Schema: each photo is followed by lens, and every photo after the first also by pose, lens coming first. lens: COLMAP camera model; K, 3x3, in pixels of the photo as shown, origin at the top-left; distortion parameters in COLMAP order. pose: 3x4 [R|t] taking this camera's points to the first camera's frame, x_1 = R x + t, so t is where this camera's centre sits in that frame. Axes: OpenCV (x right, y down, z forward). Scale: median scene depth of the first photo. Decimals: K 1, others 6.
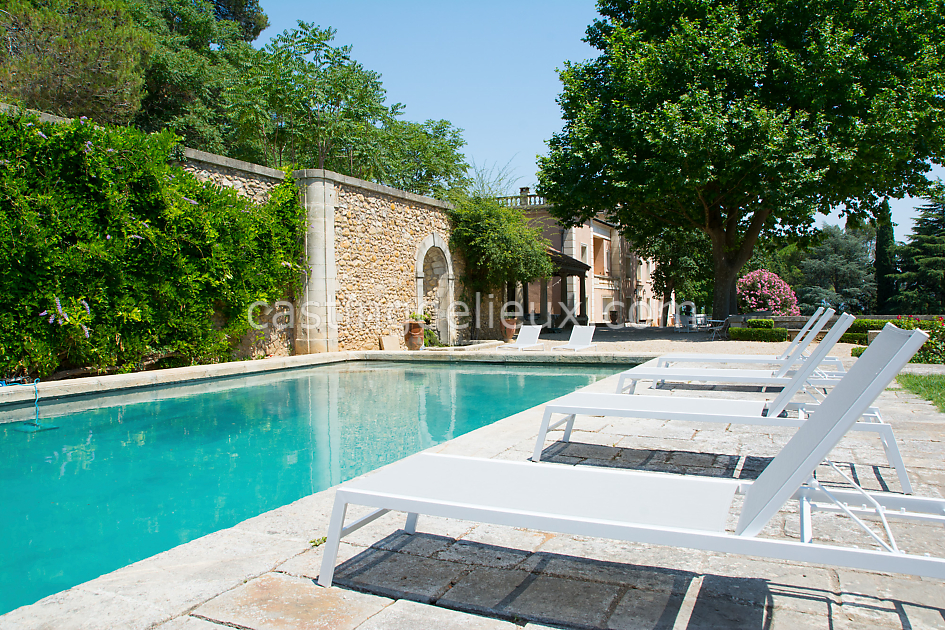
lens RADIAL K [[698.0, 0, 476.7], [0, 698.0, 310.9], [0, 0, 1]] dist [-0.139505, 0.102142]
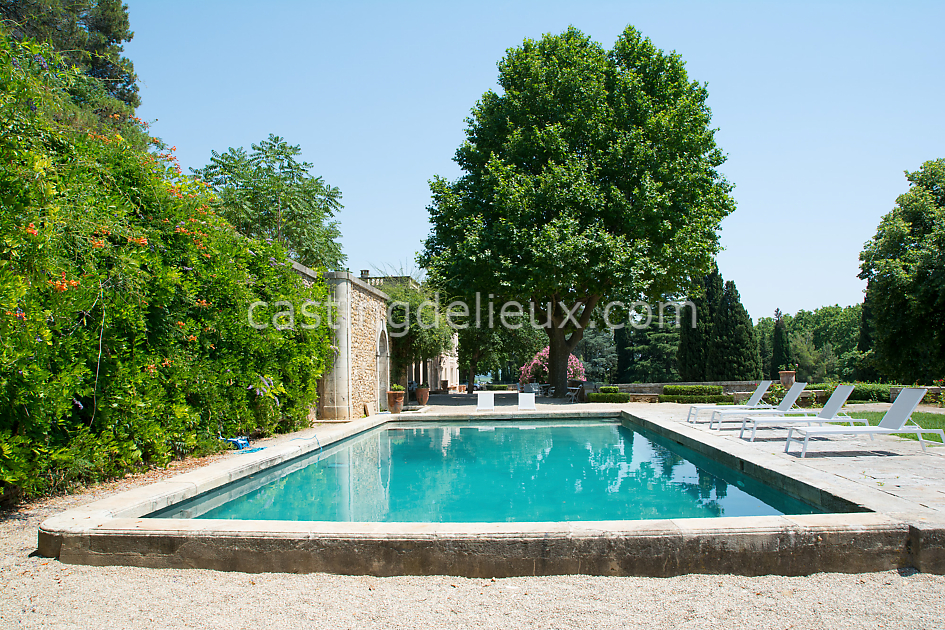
lens RADIAL K [[698.0, 0, 476.7], [0, 698.0, 310.9], [0, 0, 1]] dist [-0.139505, 0.102142]
pose [[0.929500, 0.030105, 0.367592, -0.351214], [0.005527, 0.995414, -0.095497, -0.007571], [-0.368781, 0.090796, 0.925071, -0.202983]]
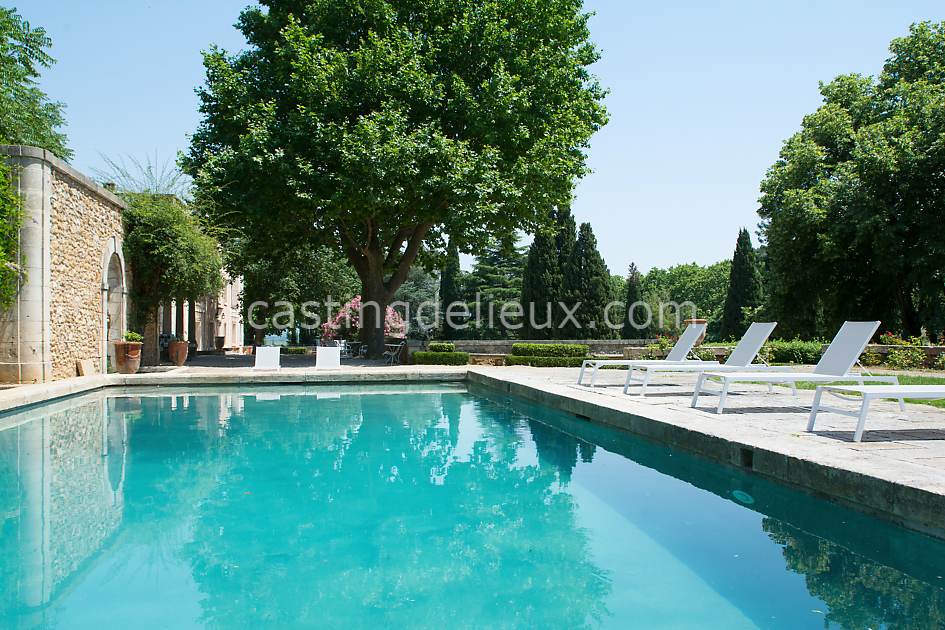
lens RADIAL K [[831.0, 0, 478.1], [0, 831.0, 319.5], [0, 0, 1]] dist [-0.142259, 0.179424]
pose [[0.811308, 0.021293, 0.584231, -0.265422], [-0.006102, 0.999590, -0.027958, 0.010792], [-0.584587, 0.019118, 0.811106, -0.032642]]
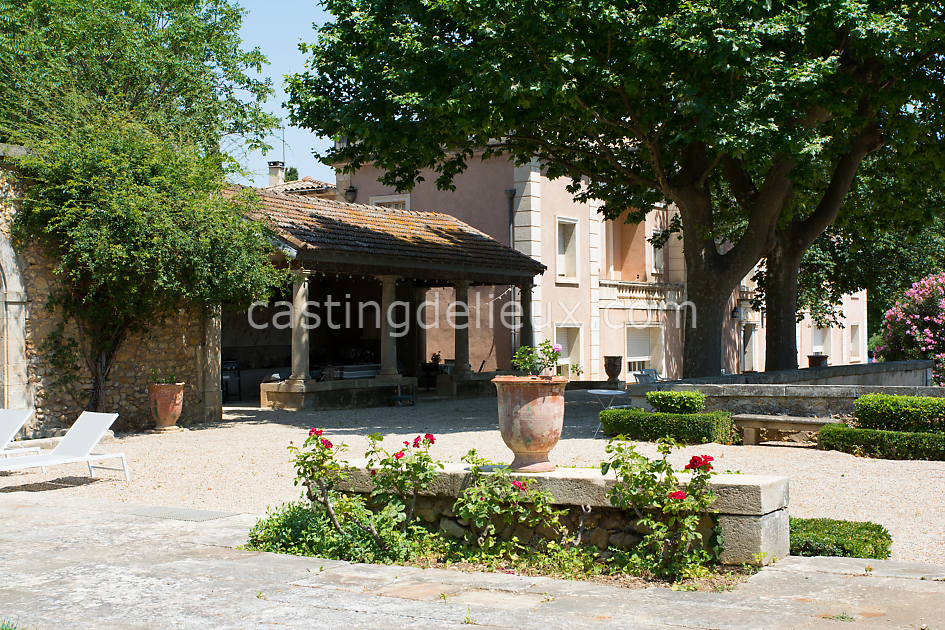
lens RADIAL K [[1325.8, 0, 475.9], [0, 1325.8, 316.3], [0, 0, 1]] dist [0.011586, 0.025318]
pose [[0.994180, 0.004426, -0.107641, 0.385778], [-0.006274, 0.999839, -0.016836, -0.022757], [0.107549, 0.017413, 0.994047, 0.122057]]
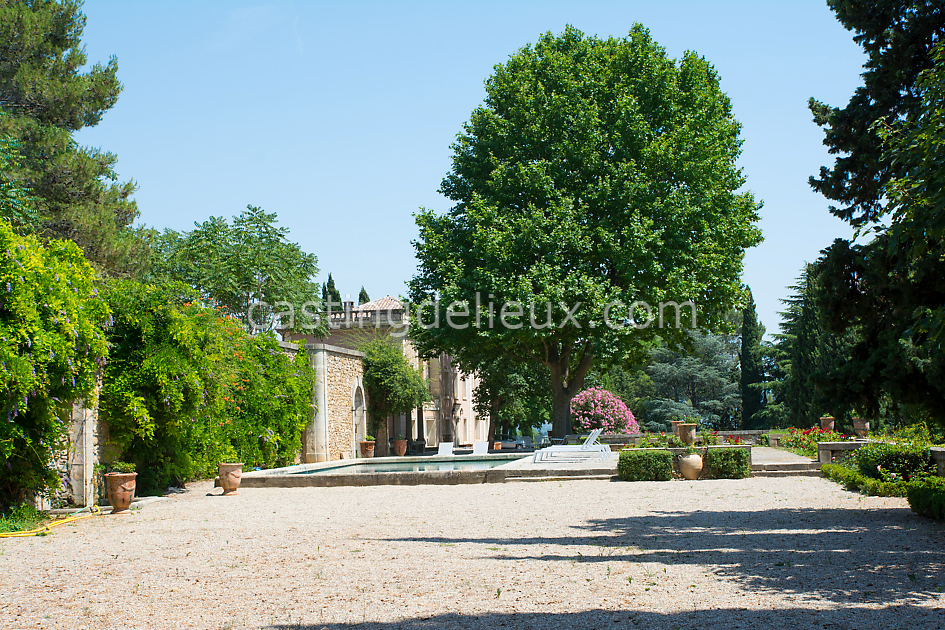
lens RADIAL K [[1325.8, 0, 475.9], [0, 1325.8, 316.3], [0, 0, 1]] dist [0.011586, 0.025318]
pose [[0.956183, 0.009583, 0.292612, -0.575506], [0.017573, 0.995783, -0.090038, 0.006637], [-0.292241, 0.091235, 0.951983, -1.465459]]
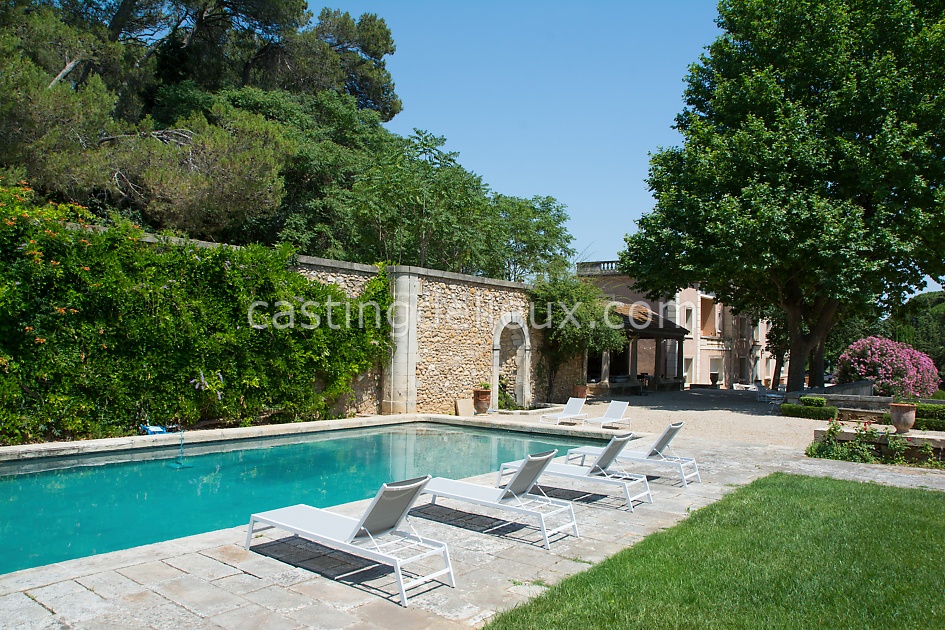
lens RADIAL K [[697.6, 0, 472.5], [0, 697.6, 315.0], [0, 0, 1]] dist [-0.143522, 0.104965]
pose [[0.975471, 0.030039, -0.218070, 0.125641], [-0.041199, 0.998054, -0.046810, -0.045894], [0.216240, 0.054646, 0.974810, -0.151508]]
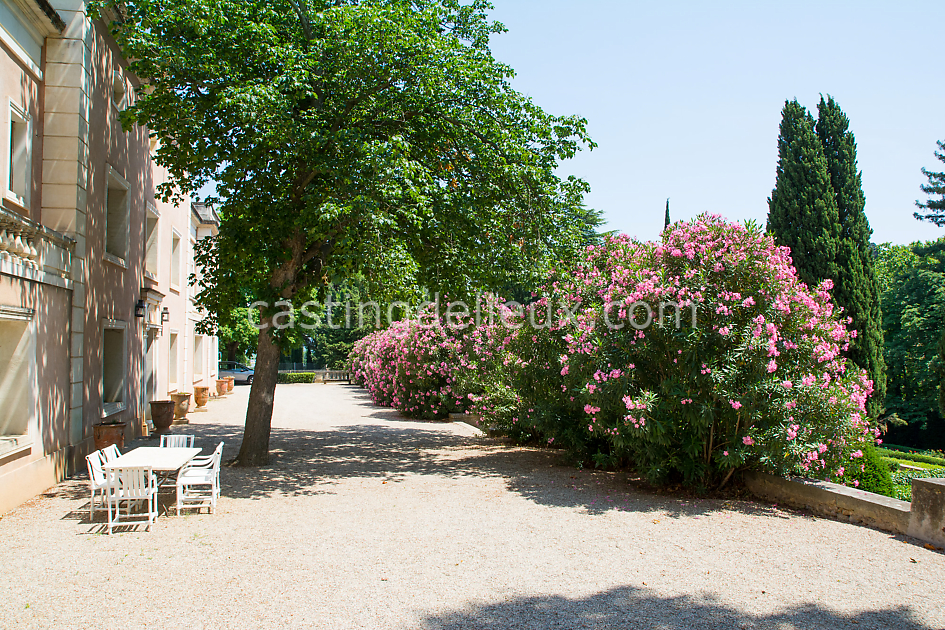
lens RADIAL K [[697.6, 0, 472.5], [0, 697.6, 315.0], [0, 0, 1]] dist [-0.143522, 0.104965]
pose [[0.774777, 0.036355, 0.631189, 0.396013], [-0.000542, 0.998383, -0.056839, -0.020428], [-0.632234, 0.043696, 0.773544, 1.735983]]
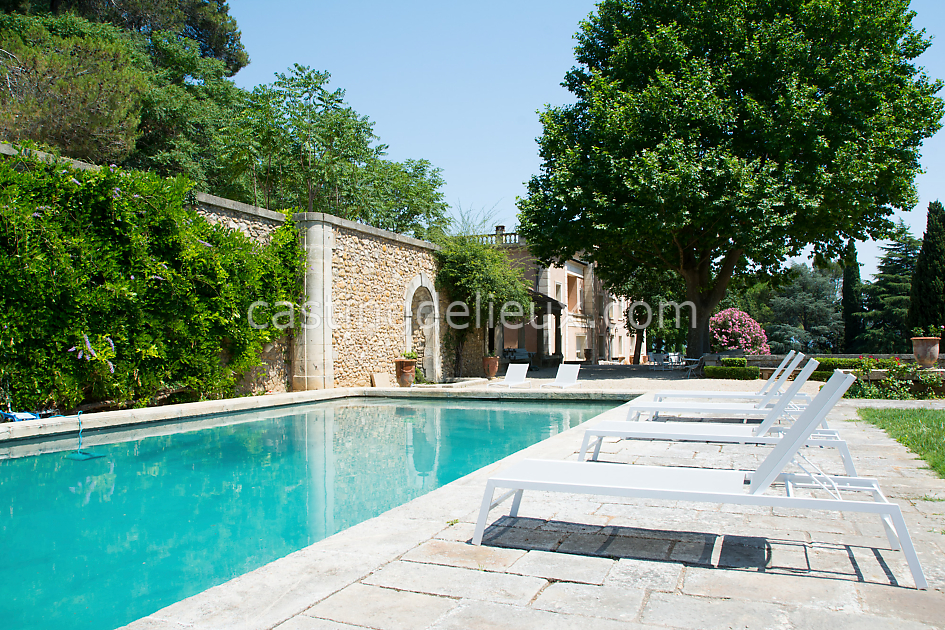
lens RADIAL K [[718.3, 0, 475.8], [0, 718.3, 308.1], [0, 0, 1]] dist [-0.144807, 0.117230]
pose [[0.998780, 0.008943, 0.048555, -0.031259], [-0.006283, 0.998486, -0.054649, -0.002859], [-0.048970, 0.054277, 0.997324, -0.058512]]
